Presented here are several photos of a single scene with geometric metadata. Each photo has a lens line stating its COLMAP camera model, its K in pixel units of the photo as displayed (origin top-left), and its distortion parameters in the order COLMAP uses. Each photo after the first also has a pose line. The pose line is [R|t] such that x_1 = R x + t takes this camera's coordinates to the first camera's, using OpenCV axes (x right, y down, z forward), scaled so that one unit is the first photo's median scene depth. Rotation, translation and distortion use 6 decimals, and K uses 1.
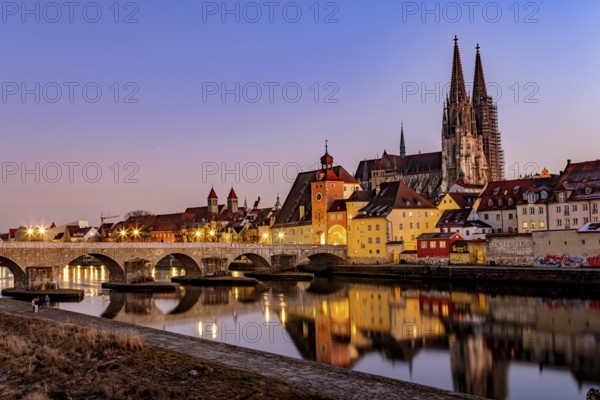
lens RADIAL K [[643.6, 0, 300.0], [0, 643.6, 200.0], [0, 0, 1]] dist [-0.005937, -0.001138]
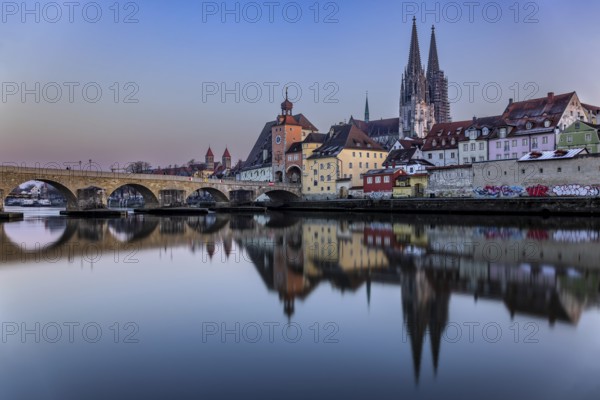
lens RADIAL K [[496.1, 0, 300.0], [0, 496.1, 200.0], [0, 0, 1]] dist [0.005122, 0.001344]
pose [[0.999802, 0.017436, 0.009541, 0.067487], [-0.017977, 0.998044, 0.059882, 0.052189], [-0.008478, -0.060042, 0.998160, 0.176882]]
